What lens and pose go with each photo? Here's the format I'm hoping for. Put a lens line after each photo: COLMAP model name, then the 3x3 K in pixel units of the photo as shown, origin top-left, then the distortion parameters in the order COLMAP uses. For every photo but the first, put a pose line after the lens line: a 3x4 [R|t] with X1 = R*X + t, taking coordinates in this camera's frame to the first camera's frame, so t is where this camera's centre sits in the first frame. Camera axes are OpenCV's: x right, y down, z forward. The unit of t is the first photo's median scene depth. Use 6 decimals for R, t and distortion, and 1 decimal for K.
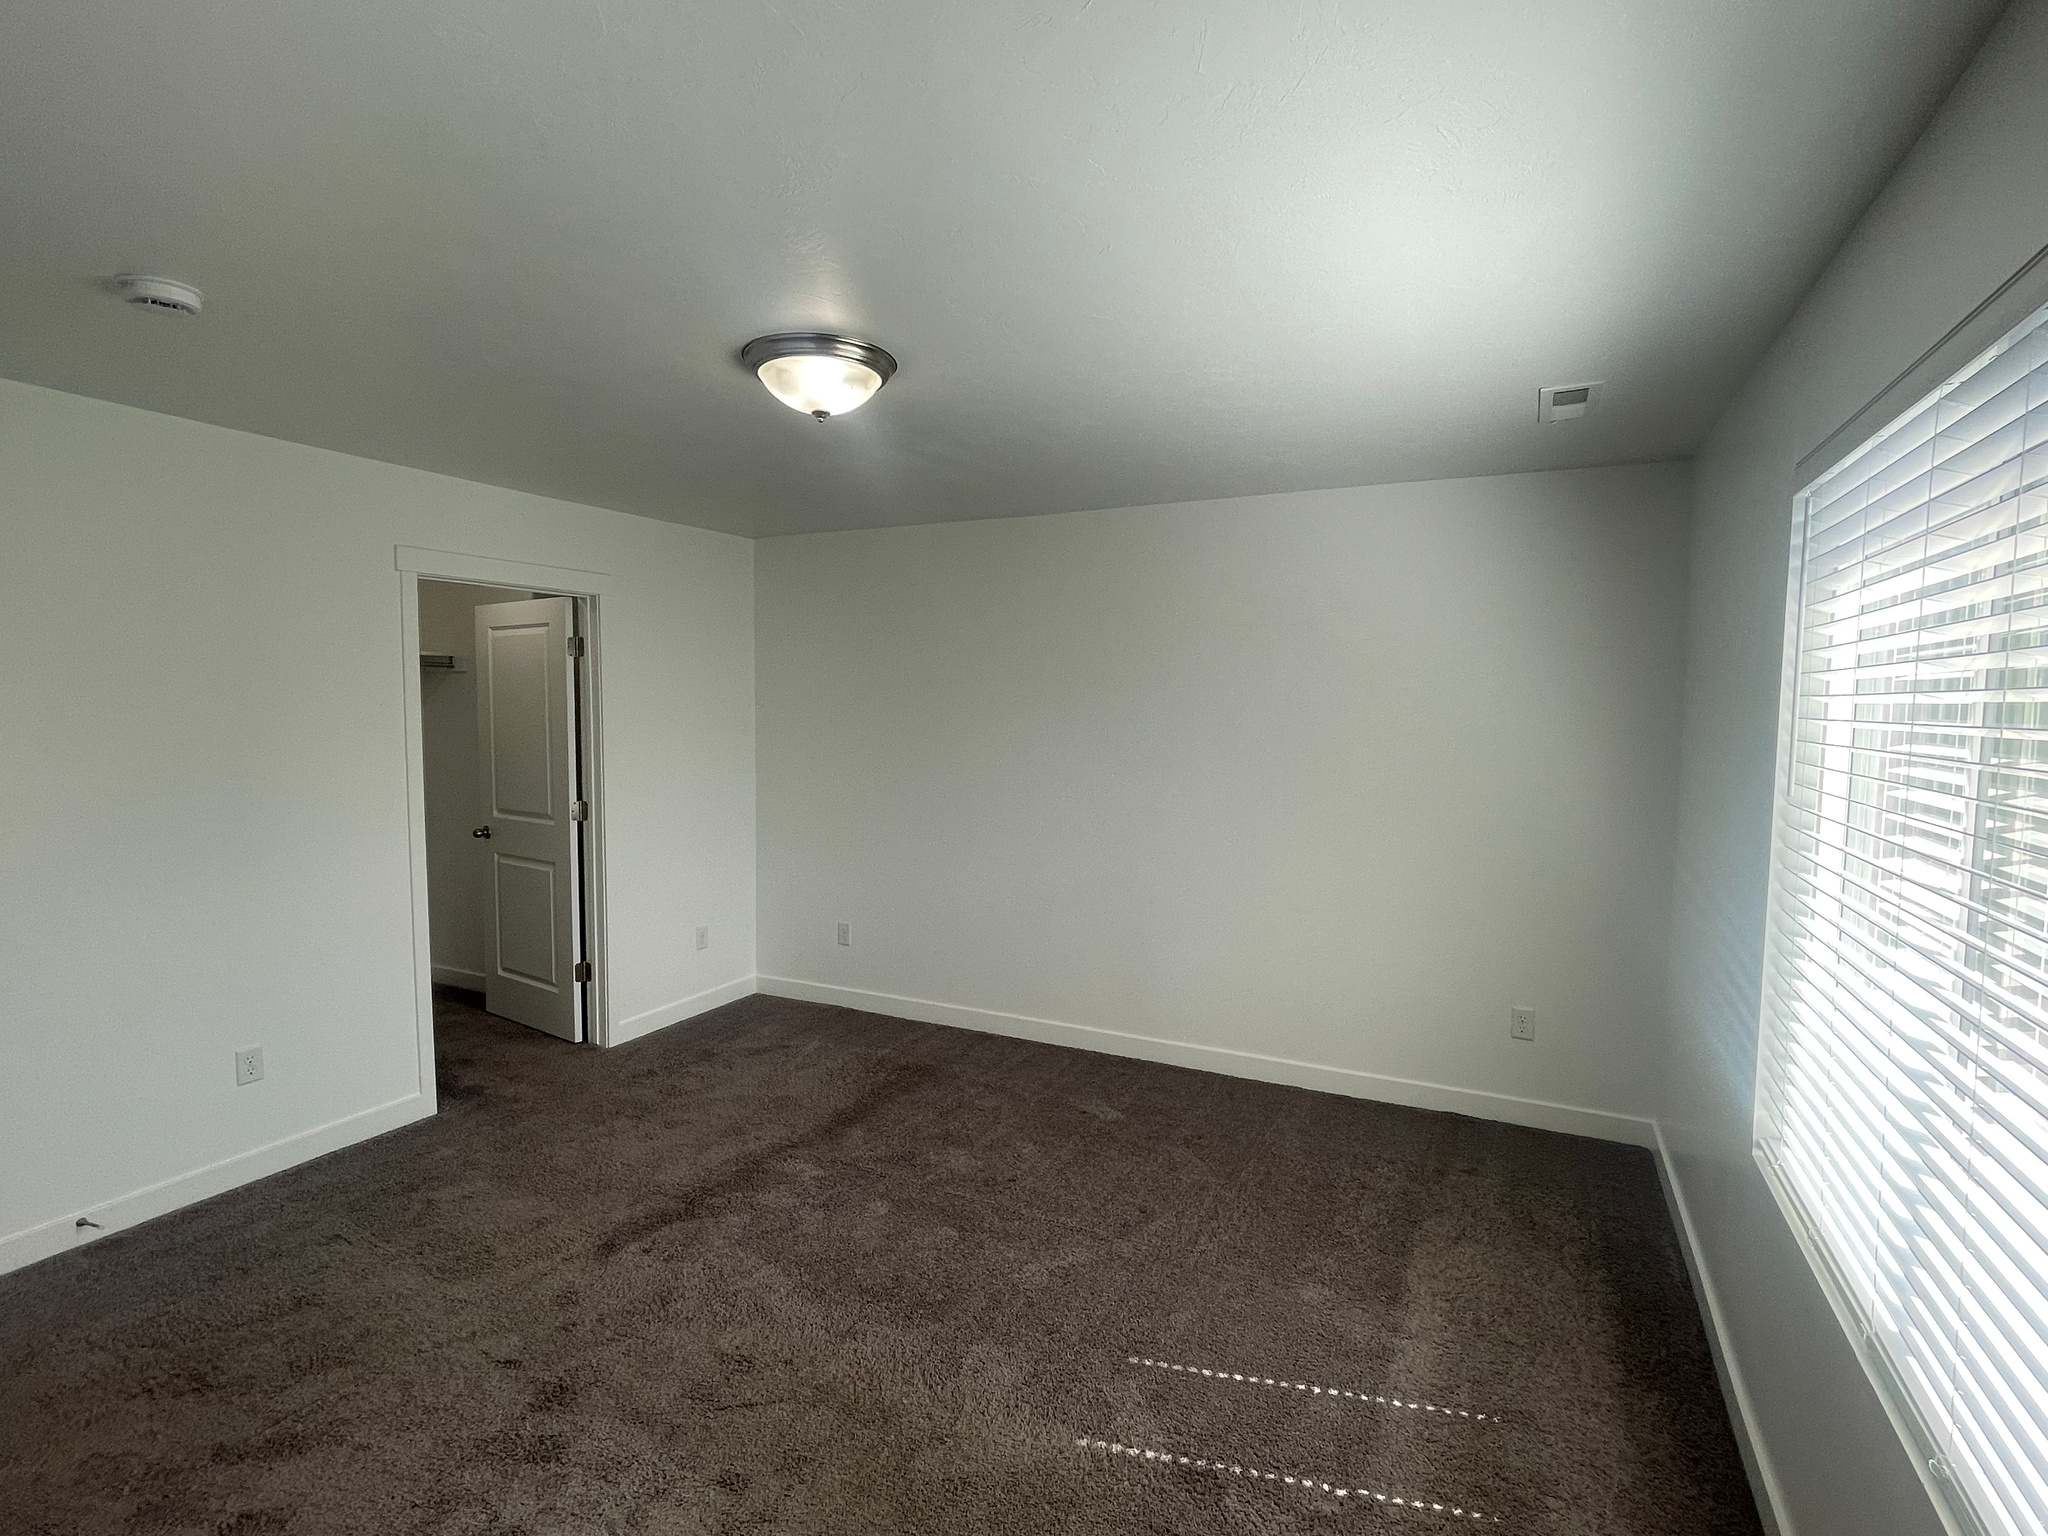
lens RADIAL K [[988.6, 0, 1030.2], [0, 988.6, 773.6], [0, 0, 1]] dist [0.000663, 0.000834]
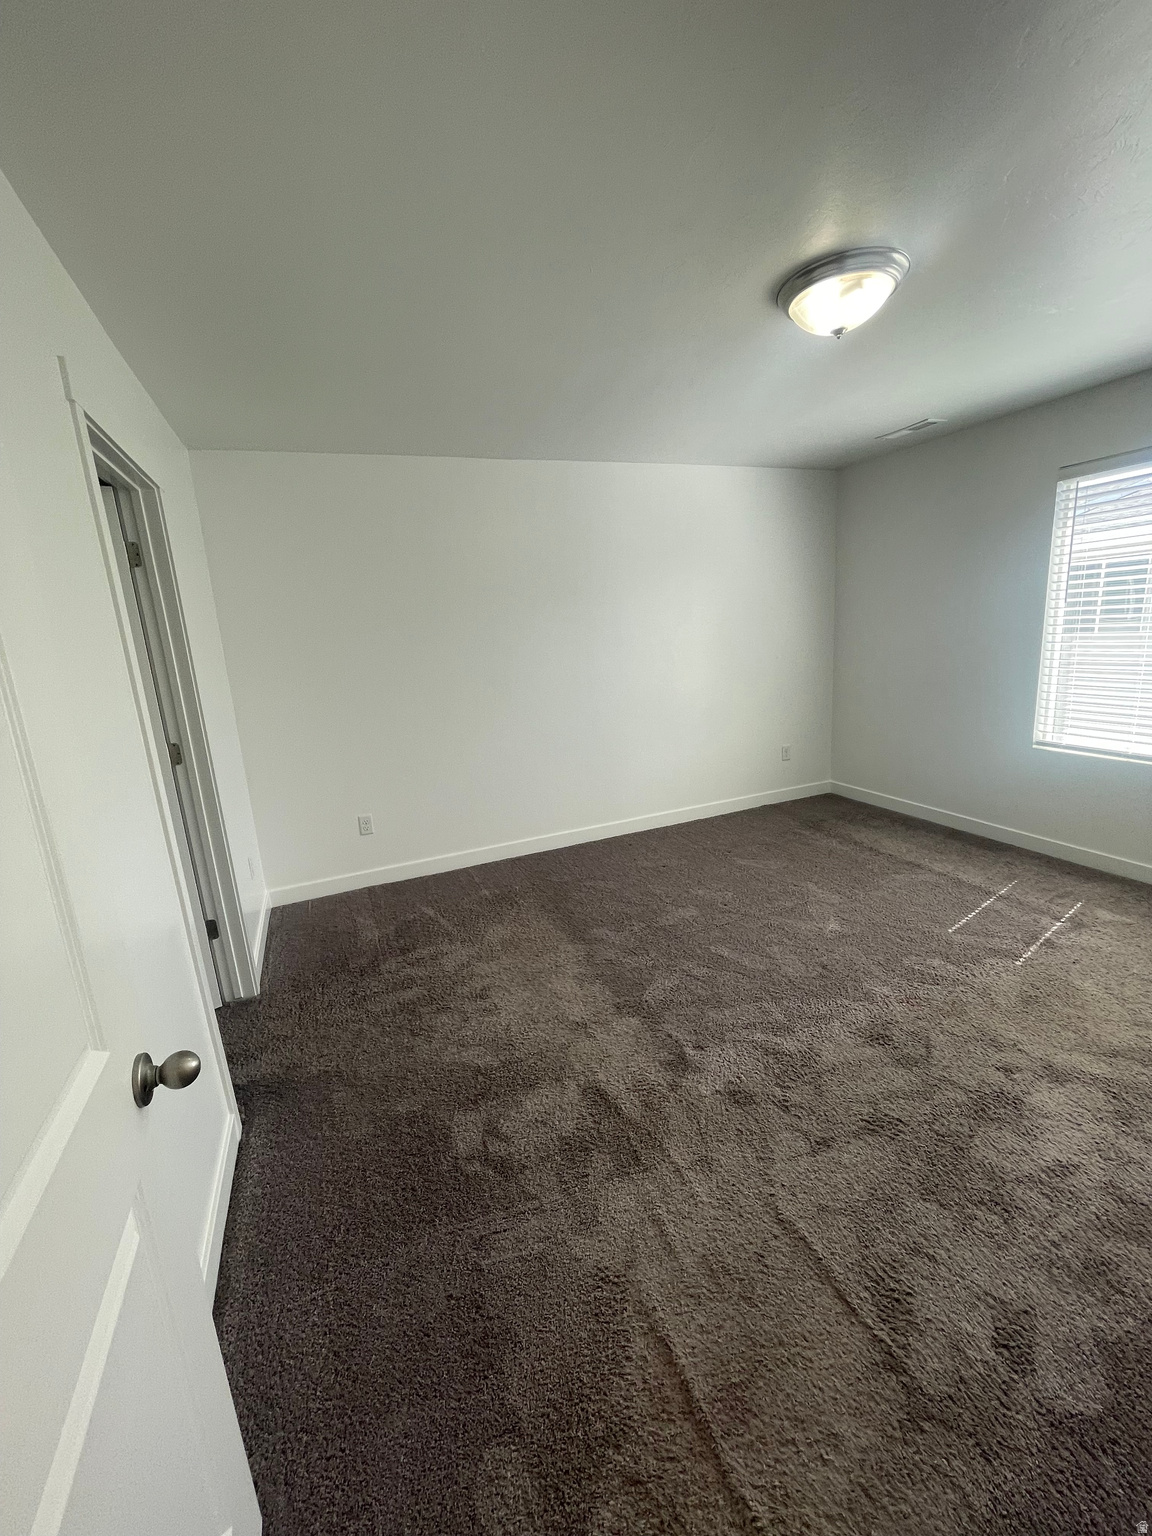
lens RADIAL K [[622.8, 0, 573.9], [0, 622.8, 763.8], [0, 0, 1]] dist [0.001332, -0.000007]
pose [[0.661404, -0.214091, 0.718825, -0.791000], [0.124576, 0.976441, 0.176193, -0.005800], [-0.739612, -0.026987, 0.672493, 0.502052]]
